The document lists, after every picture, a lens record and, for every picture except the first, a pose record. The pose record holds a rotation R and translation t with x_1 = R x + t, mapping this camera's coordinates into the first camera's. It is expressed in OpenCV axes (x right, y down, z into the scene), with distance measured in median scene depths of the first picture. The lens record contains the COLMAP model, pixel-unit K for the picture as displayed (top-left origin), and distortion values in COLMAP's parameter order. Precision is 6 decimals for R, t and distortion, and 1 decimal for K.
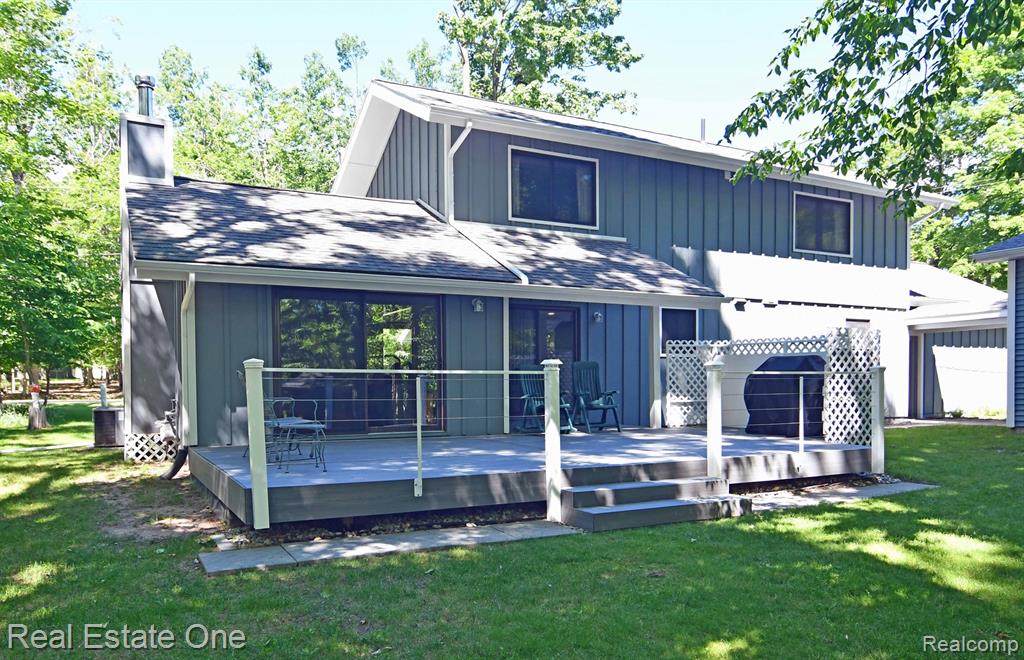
lens RADIAL K [[706.4, 0, 511.6], [0, 706.4, 399.6], [0, 0, 1]] dist [0.002798, -0.002946]
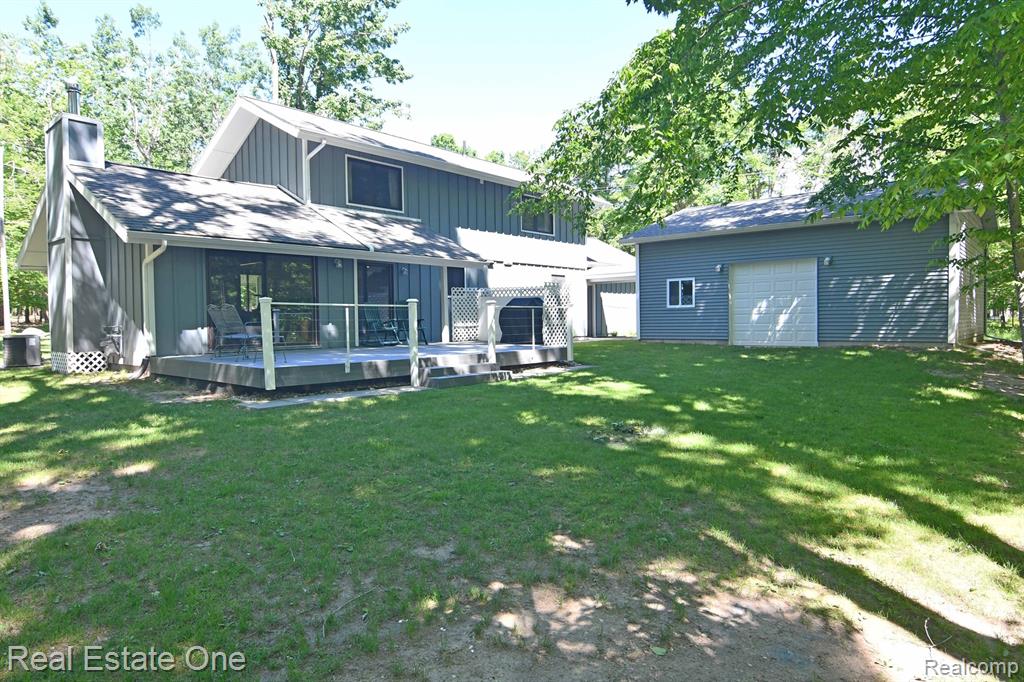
lens RADIAL K [[620.7, 0, 512.0], [0, 620.7, 341.0], [0, 0, 1]] dist [0.000789, 0.001321]
pose [[0.928163, -0.019064, 0.371684, -0.145673], [0.015188, 0.999795, 0.013353, 0.016830], [-0.371863, -0.006748, 0.928263, -0.292550]]
